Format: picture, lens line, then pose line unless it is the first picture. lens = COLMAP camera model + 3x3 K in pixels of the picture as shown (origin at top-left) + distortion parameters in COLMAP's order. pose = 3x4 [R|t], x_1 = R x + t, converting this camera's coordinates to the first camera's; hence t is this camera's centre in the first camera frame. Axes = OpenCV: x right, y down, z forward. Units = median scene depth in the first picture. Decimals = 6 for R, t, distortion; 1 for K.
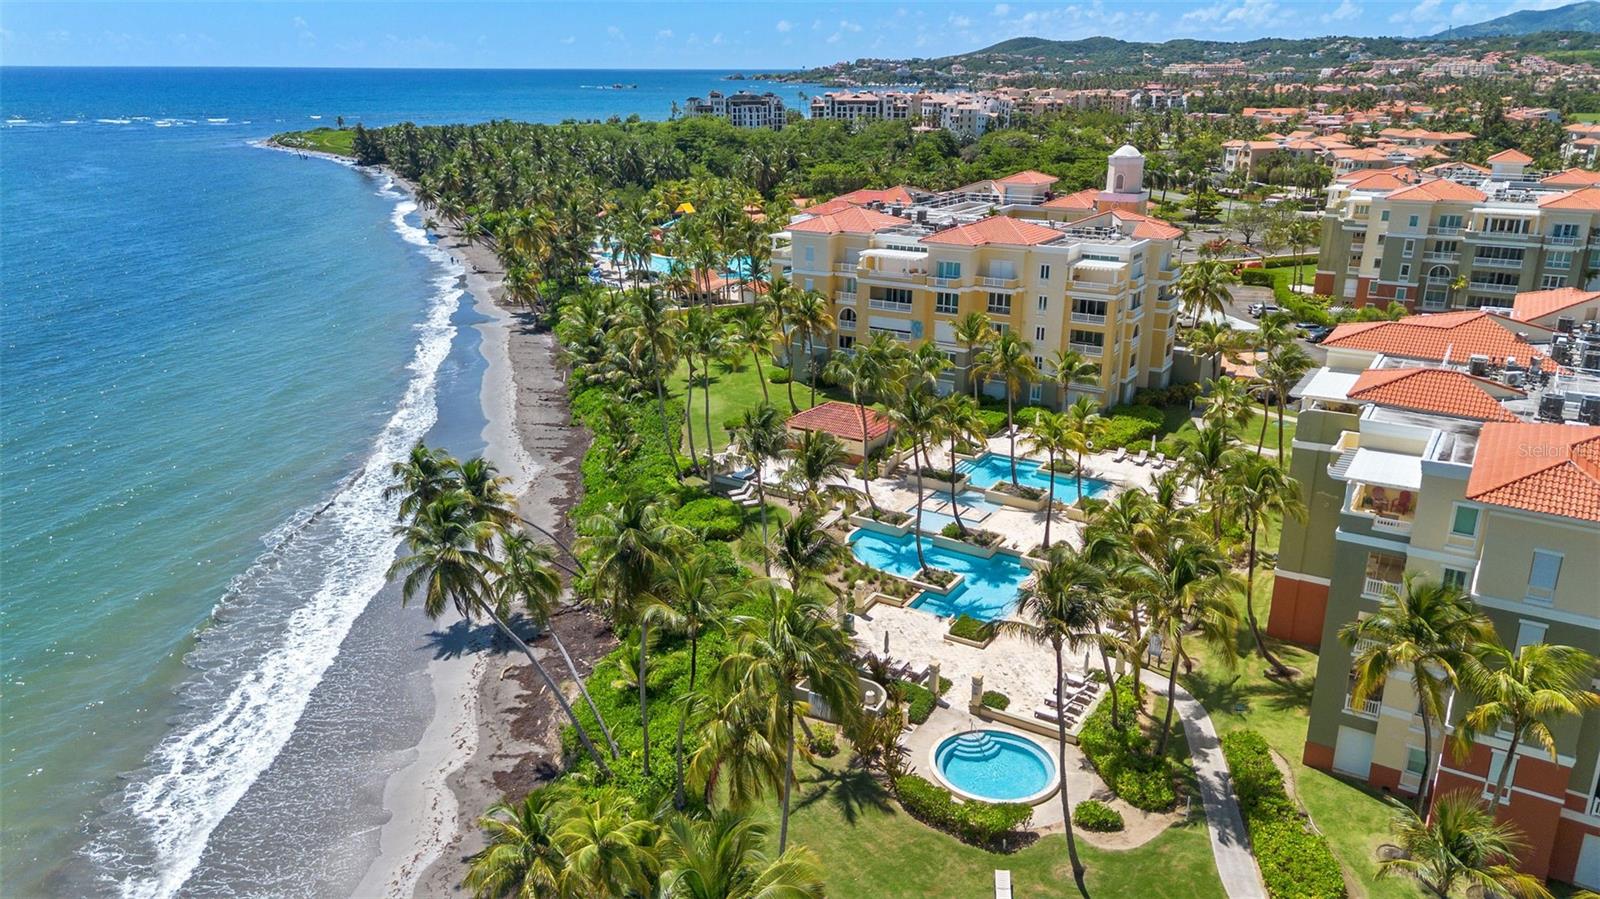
lens RADIAL K [[1132.8, 0, 800.0], [0, 1132.8, 449.5], [0, 0, 1]] dist [0.067796, -0.060555]
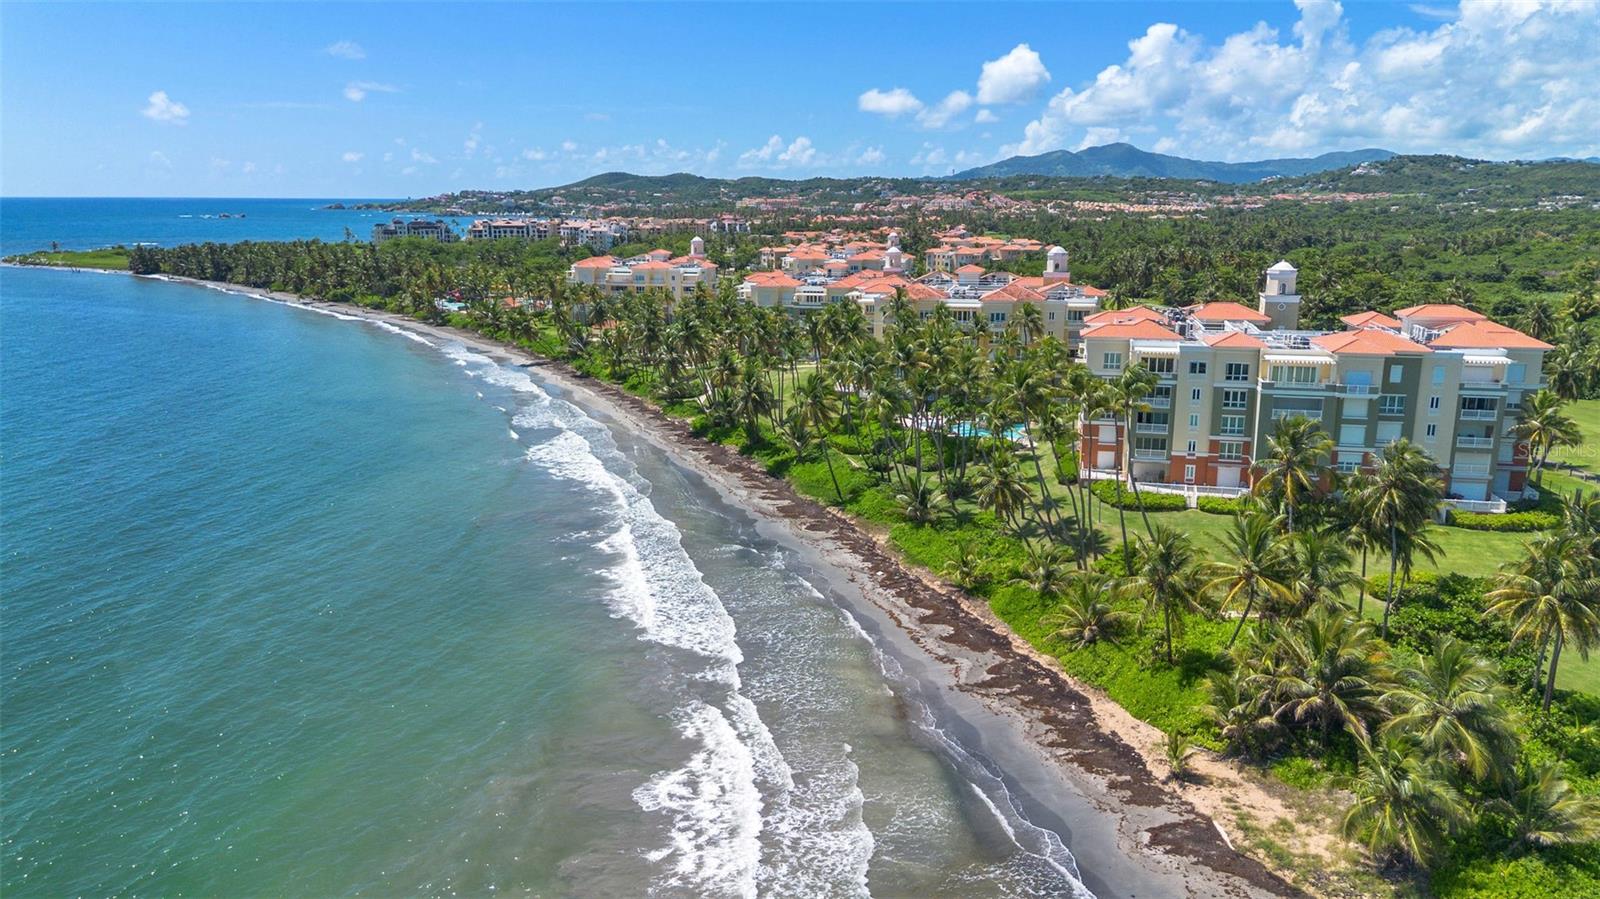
lens RADIAL K [[1132.8, 0, 800.0], [0, 1132.8, 449.5], [0, 0, 1]] dist [0.067796, -0.060555]
pose [[0.941953, -0.071790, 0.327981, -0.039508], [0.105935, 0.990522, -0.087432, 0.048457], [-0.318595, 0.117101, 0.940630, -0.152101]]
